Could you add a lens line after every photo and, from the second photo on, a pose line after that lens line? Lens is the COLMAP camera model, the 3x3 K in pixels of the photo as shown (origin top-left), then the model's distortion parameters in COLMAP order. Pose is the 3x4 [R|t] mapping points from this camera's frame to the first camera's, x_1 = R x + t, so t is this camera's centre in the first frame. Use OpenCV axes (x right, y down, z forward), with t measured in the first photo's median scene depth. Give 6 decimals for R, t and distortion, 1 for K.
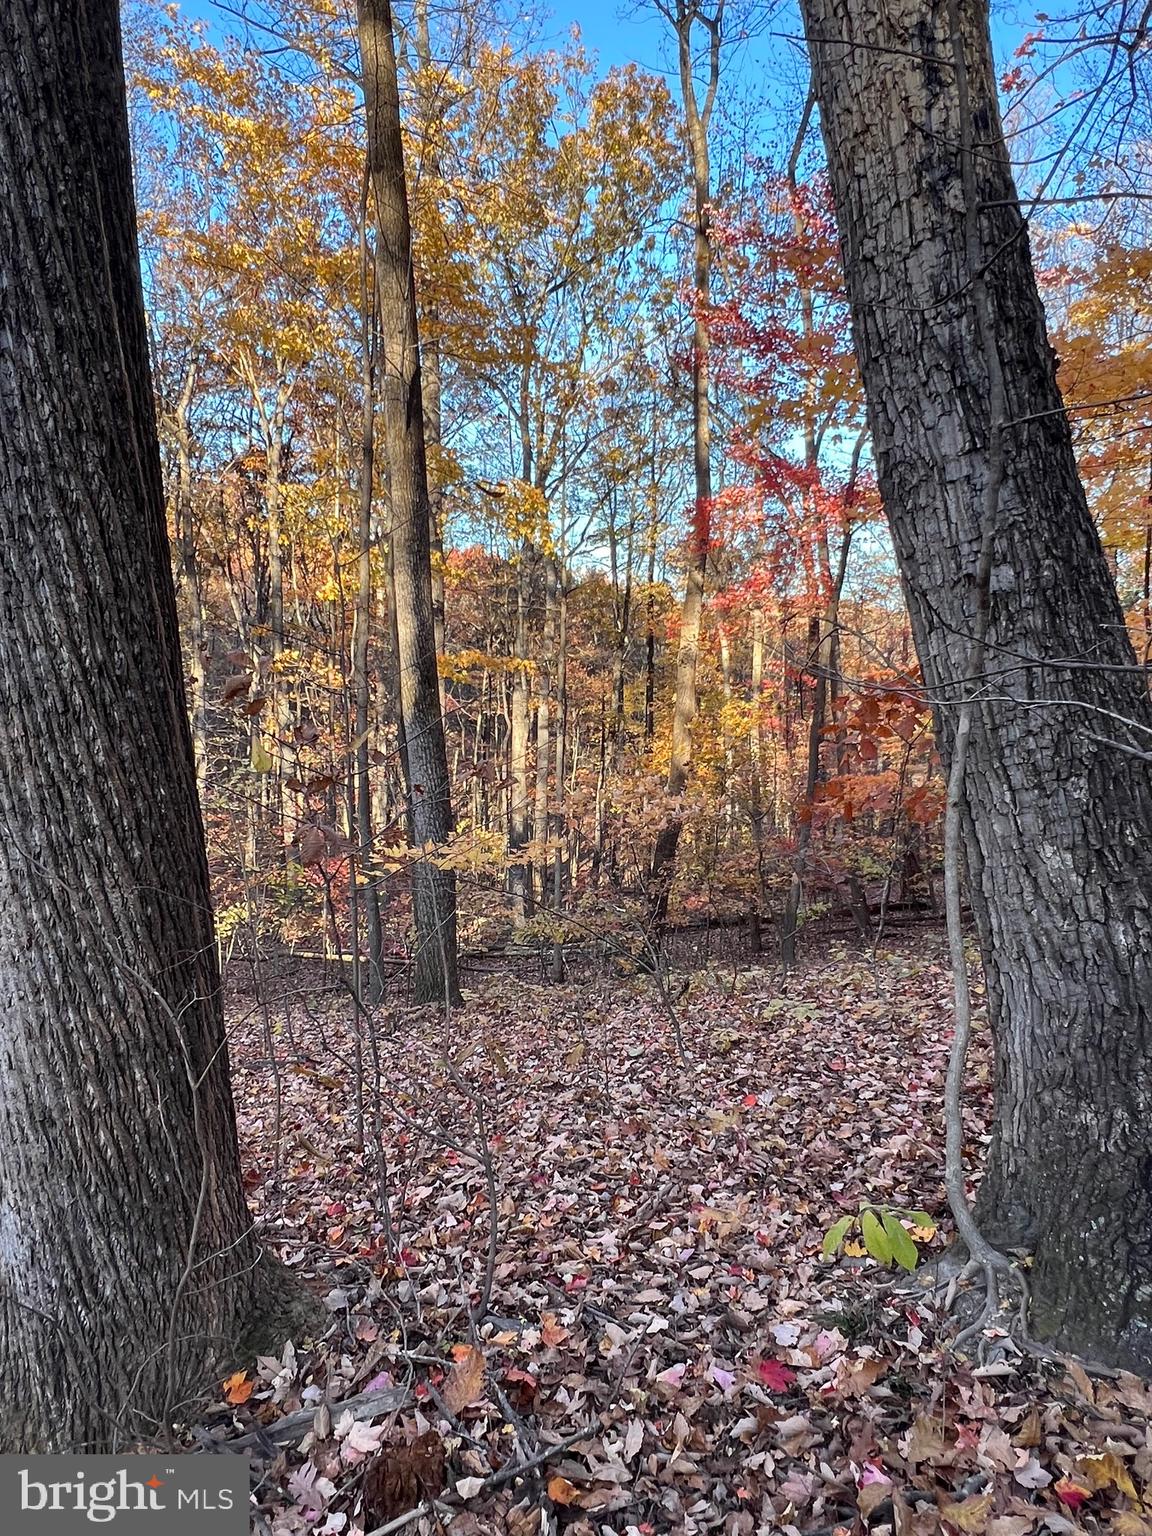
lens RADIAL K [[979.9, 0, 574.1], [0, 979.9, 770.2], [0, 0, 1]] dist [-0.004801, -0.001039]
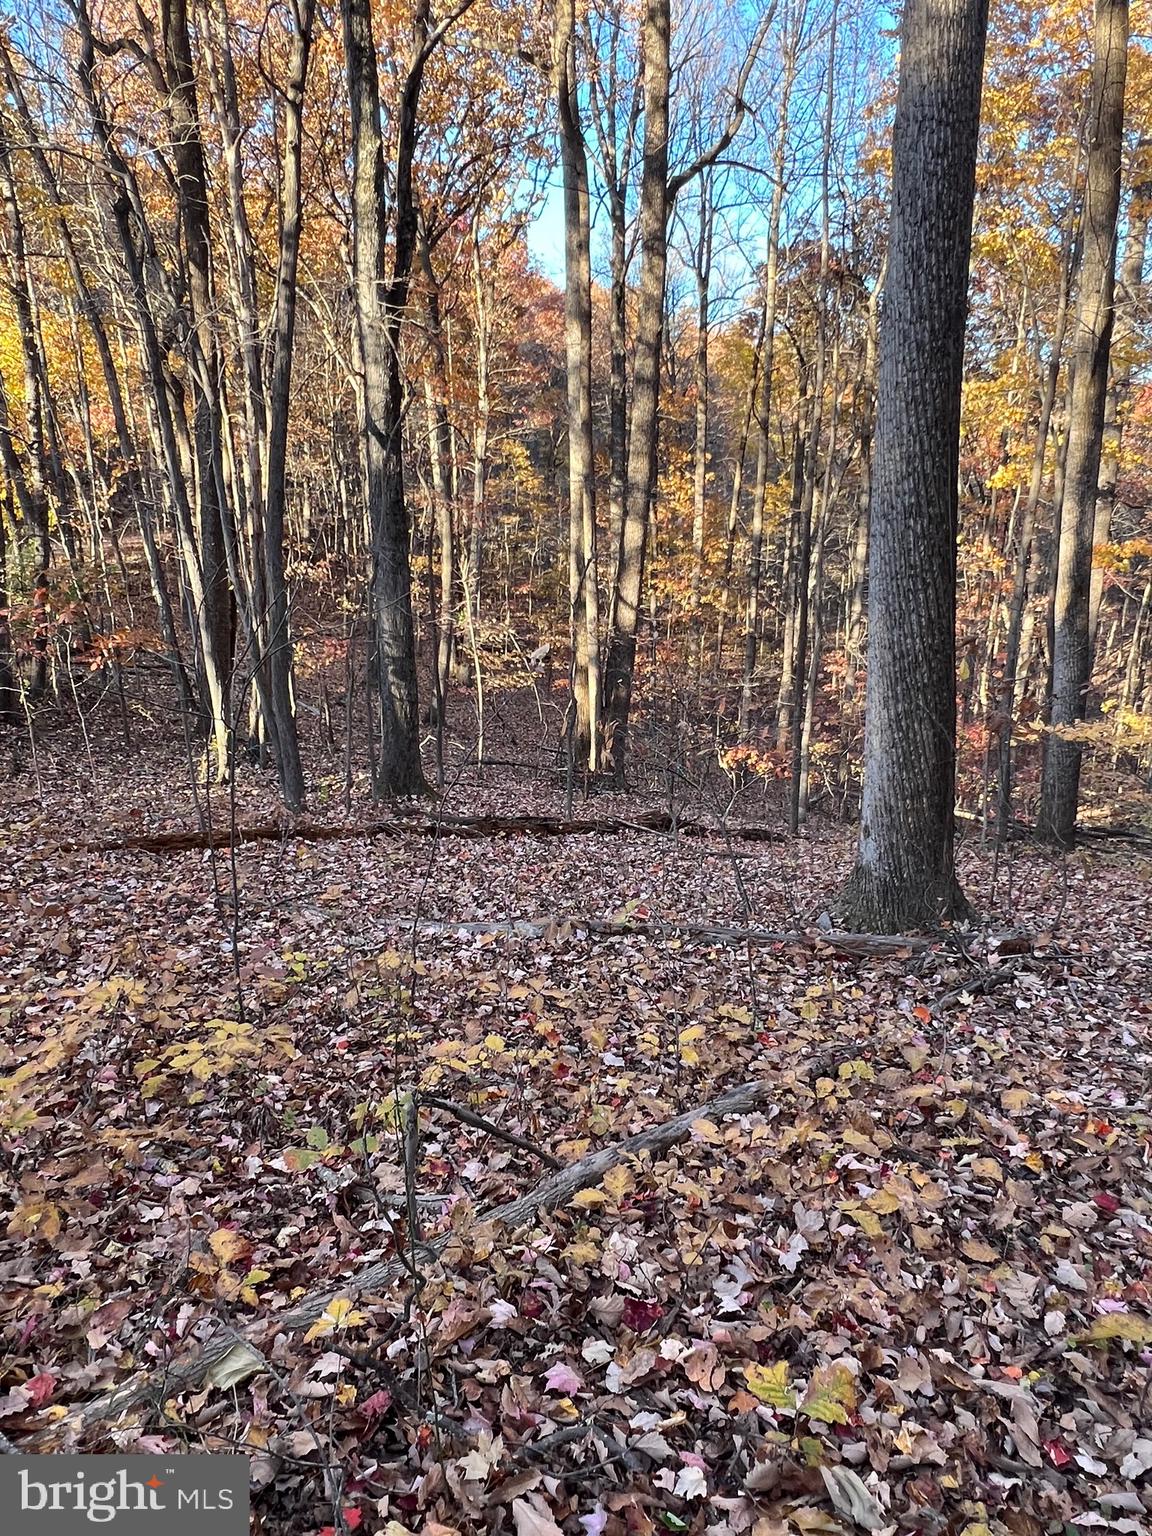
lens RADIAL K [[979.9, 0, 574.1], [0, 979.9, 770.2], [0, 0, 1]] dist [-0.004801, -0.001039]
pose [[0.811511, 0.145723, -0.565875, 0.032329], [-0.061432, 0.984315, 0.165381, -0.017720], [0.581099, -0.099446, 0.807734, -0.199140]]
